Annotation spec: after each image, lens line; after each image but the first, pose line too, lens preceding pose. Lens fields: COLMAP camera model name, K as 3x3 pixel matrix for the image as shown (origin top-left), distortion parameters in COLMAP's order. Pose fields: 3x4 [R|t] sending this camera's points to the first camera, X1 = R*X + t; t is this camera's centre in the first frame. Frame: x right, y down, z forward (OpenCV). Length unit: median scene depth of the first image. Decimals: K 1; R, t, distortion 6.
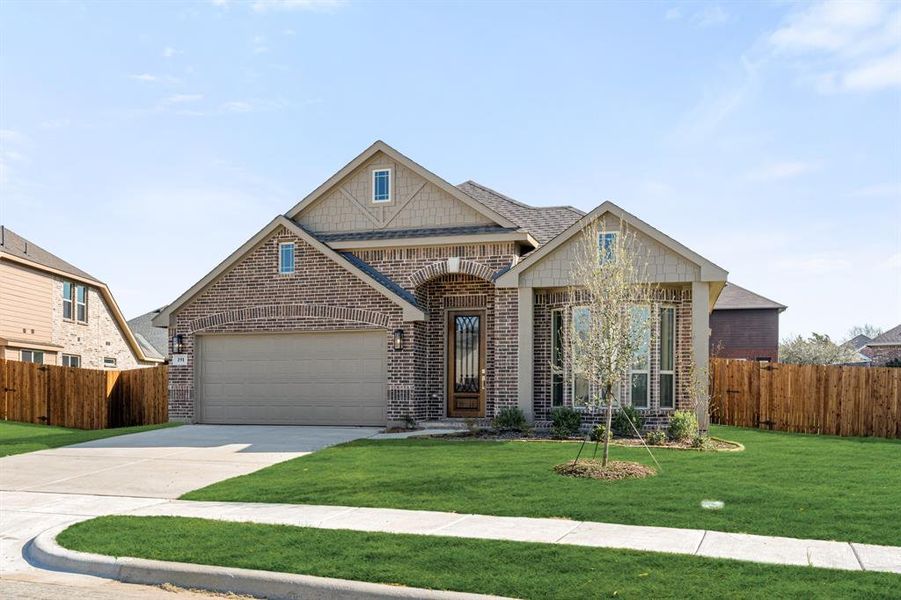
lens RADIAL K [[364.6, 0, 449.6], [0, 364.6, 300.1], [0, 0, 1]] dist [0.000239, 0.000718]
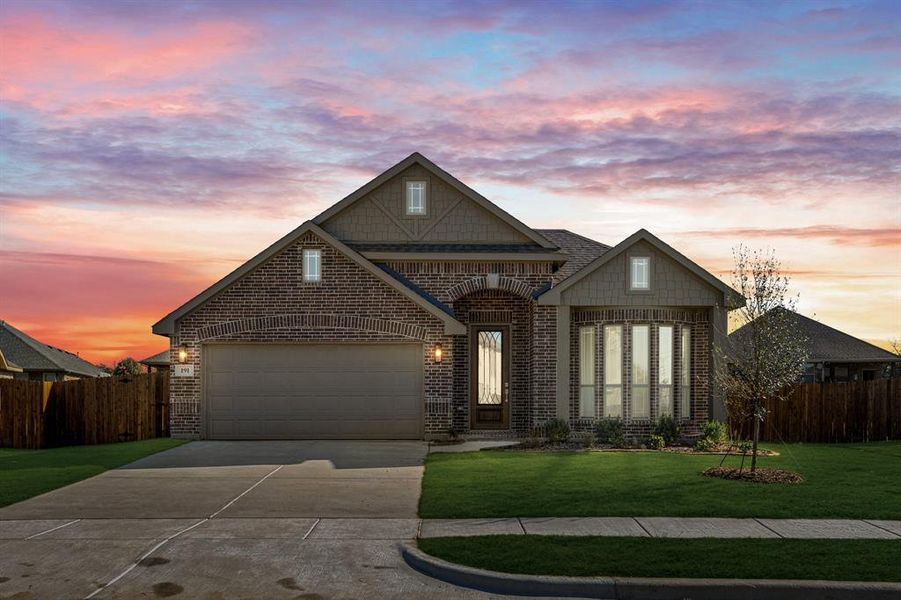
lens RADIAL K [[364.6, 0, 416.1], [0, 364.6, 312.9], [0, 0, 1]] dist [0.000239, 0.000718]
pose [[0.989813, 0.032174, 0.138692, -0.332426], [-0.032235, 0.999479, -0.001811, 0.002212], [-0.138678, -0.002678, 0.990334, 0.012859]]
